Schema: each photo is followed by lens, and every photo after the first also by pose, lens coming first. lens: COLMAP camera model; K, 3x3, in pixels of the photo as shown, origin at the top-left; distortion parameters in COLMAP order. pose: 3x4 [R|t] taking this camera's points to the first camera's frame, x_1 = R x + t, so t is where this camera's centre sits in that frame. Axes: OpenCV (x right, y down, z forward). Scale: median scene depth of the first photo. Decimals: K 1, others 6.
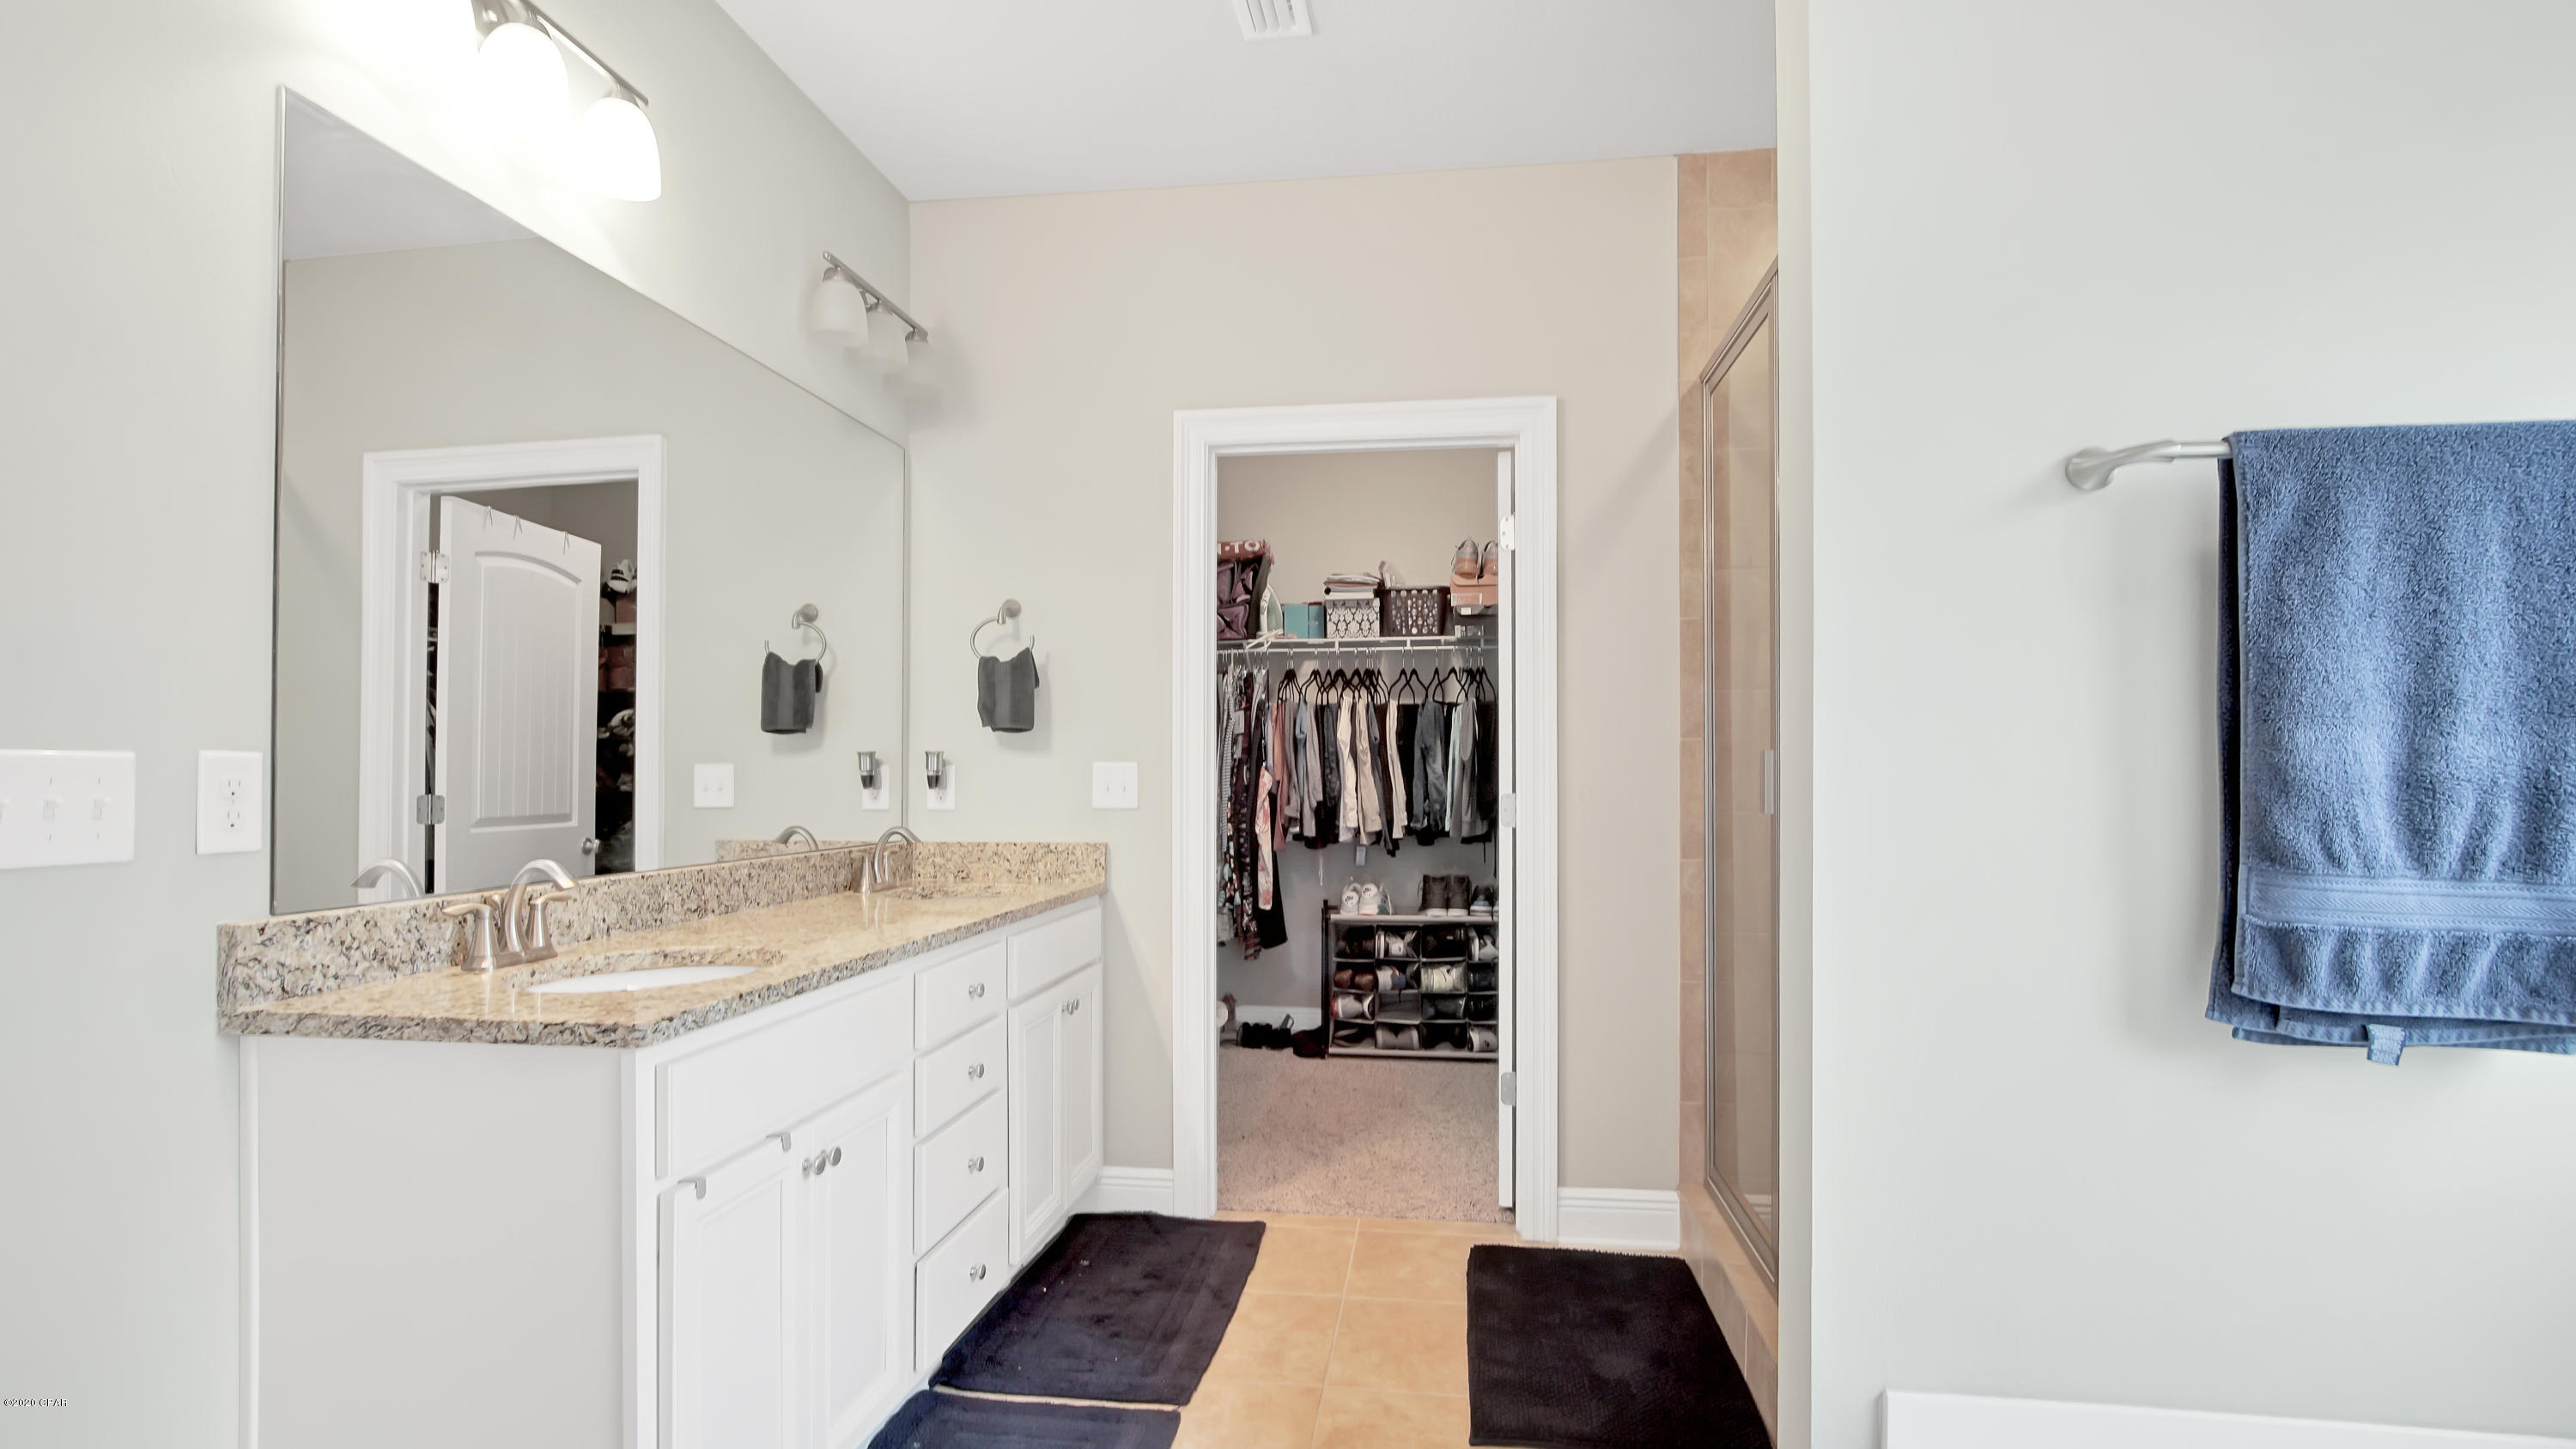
lens RADIAL K [[1199.2, 0, 1283.7], [0, 1199.2, 771.8], [0, 0, 1]] dist [-0.006742, 0.000610]
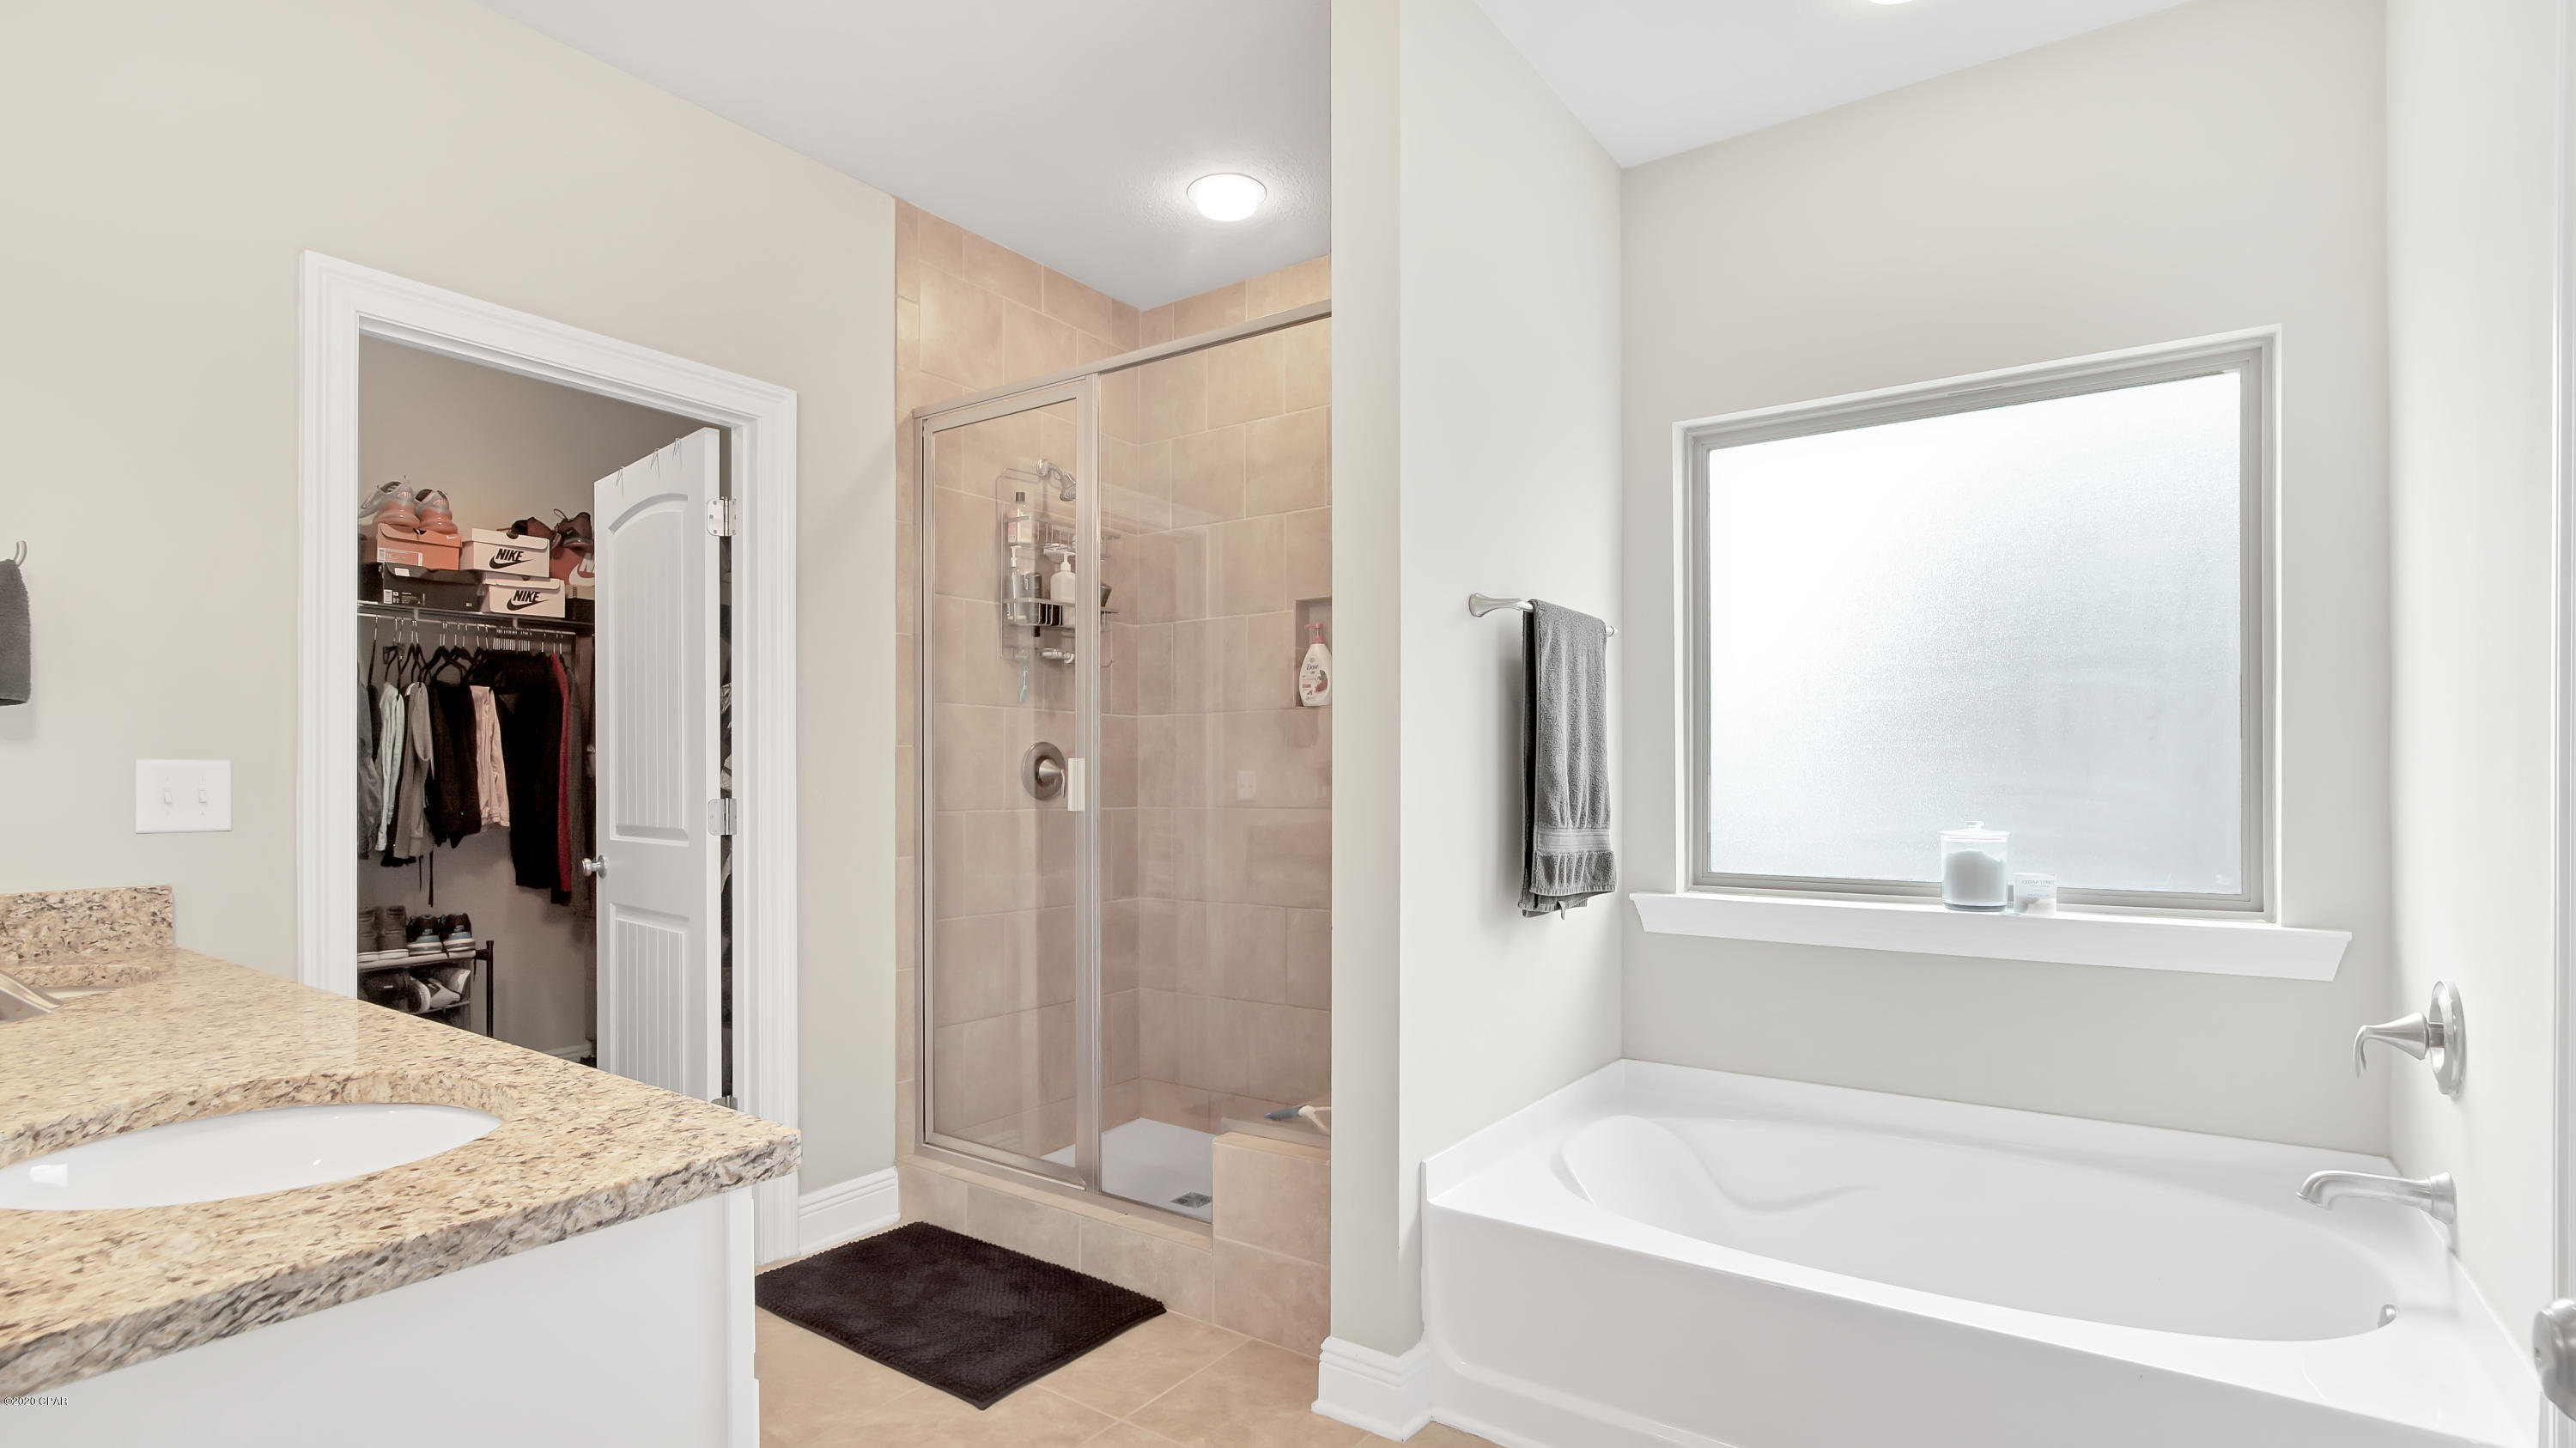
lens RADIAL K [[1196.2, 0, 1288.7], [0, 1196.2, 787.6], [0, 0, 1]] dist [-0.004384, -0.000812]
pose [[0.462684, -0.006587, 0.886499, -0.579666], [-0.001480, 0.999965, 0.008203, 0.001812], [-0.886522, -0.005107, 0.462658, 0.242820]]
